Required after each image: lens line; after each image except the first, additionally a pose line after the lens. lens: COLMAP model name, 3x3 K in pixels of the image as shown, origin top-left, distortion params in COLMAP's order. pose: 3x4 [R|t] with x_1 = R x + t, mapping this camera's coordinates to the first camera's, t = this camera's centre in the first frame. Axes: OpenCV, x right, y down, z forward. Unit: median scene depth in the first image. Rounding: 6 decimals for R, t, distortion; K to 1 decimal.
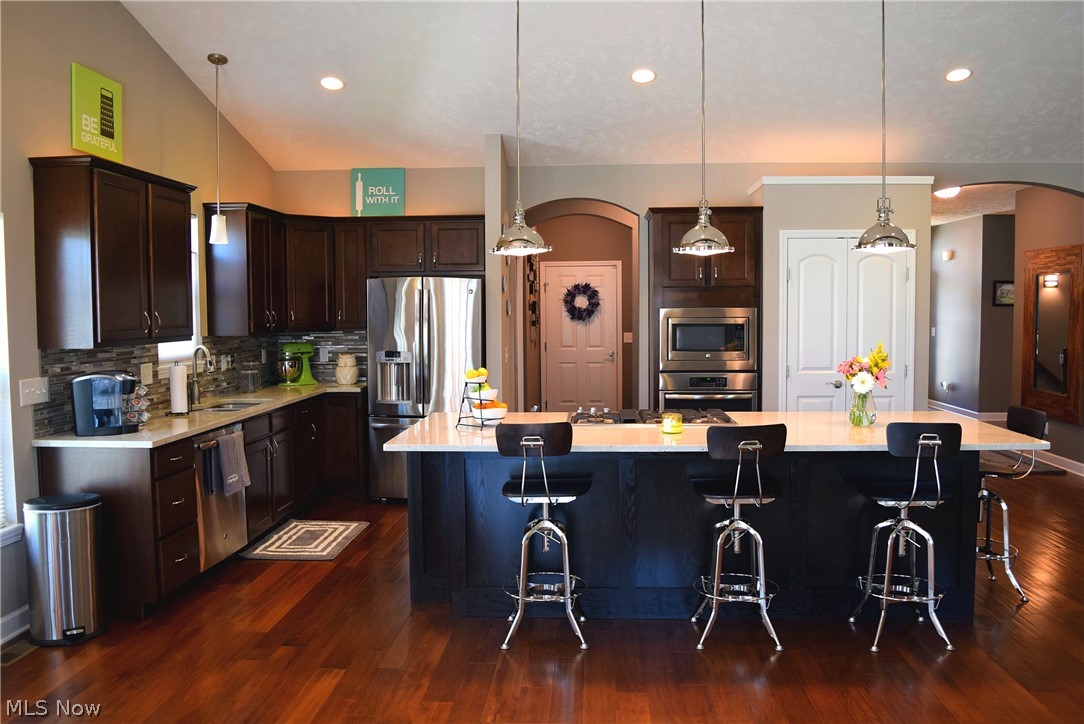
lens RADIAL K [[879.8, 0, 538.8], [0, 879.8, 366.4], [0, 0, 1]] dist [-0.089425, 0.008777]
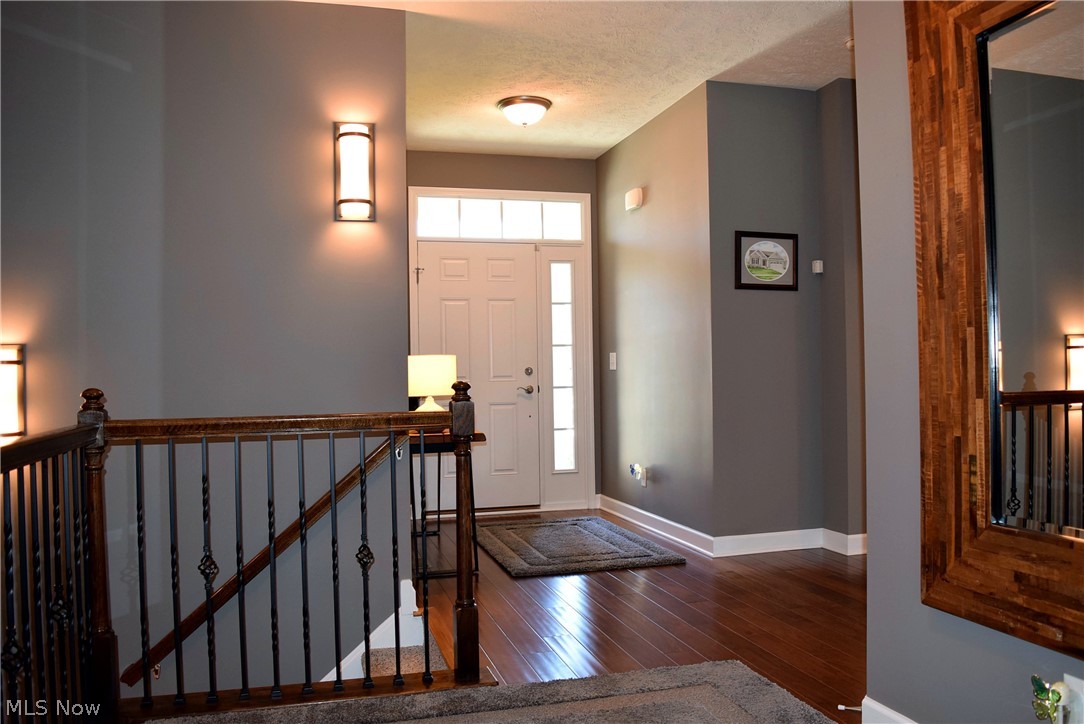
lens RADIAL K [[879.8, 0, 545.2], [0, 879.8, 367.0], [0, 0, 1]] dist [-0.089425, 0.008777]
pose [[0.944028, -0.004351, 0.329838, 0.490463], [0.031747, 0.996470, -0.077719, 0.001250], [-0.328335, 0.083840, 0.940833, 1.041060]]
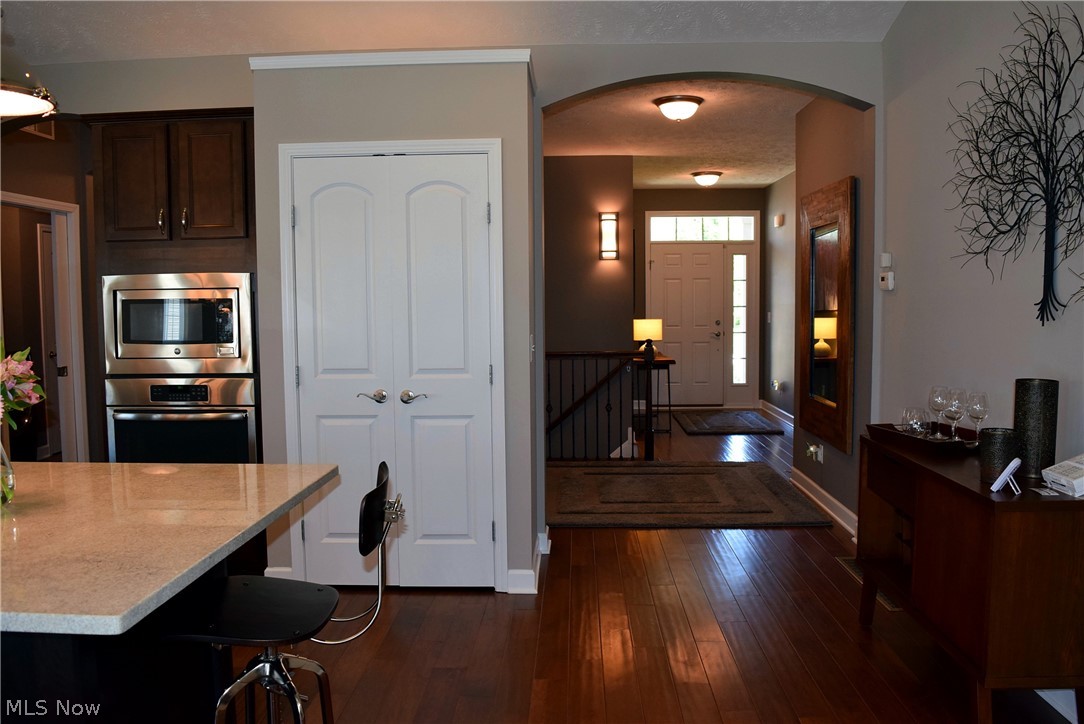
lens RADIAL K [[879.8, 0, 543.1], [0, 879.8, 359.9], [0, 0, 1]] dist [-0.089425, 0.008777]
pose [[0.999614, -0.004072, 0.027486, 0.434874], [0.004075, 0.999992, -0.000047, -0.004340], [-0.027485, 0.000159, 0.999622, 0.379508]]
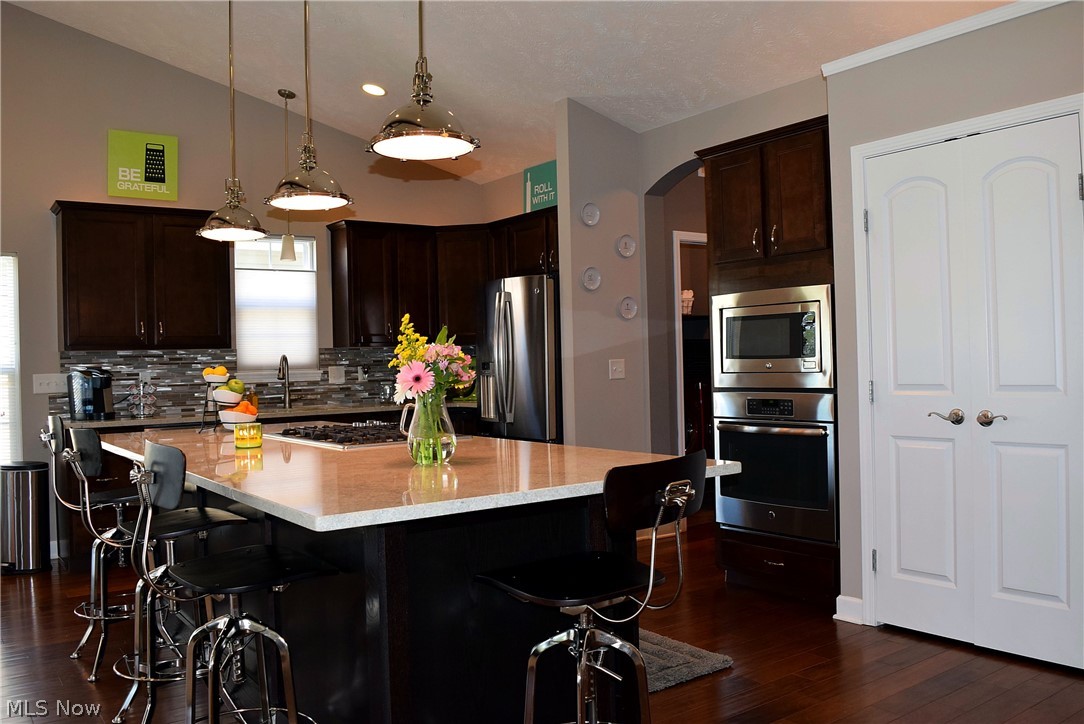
lens RADIAL K [[879.8, 0, 549.8], [0, 879.8, 356.1], [0, 0, 1]] dist [-0.089425, 0.008777]
pose [[0.642608, -0.013943, -0.766068, 0.575647], [-0.025734, 0.998878, -0.039767, 0.010726], [0.765763, 0.045268, 0.641528, 0.472396]]
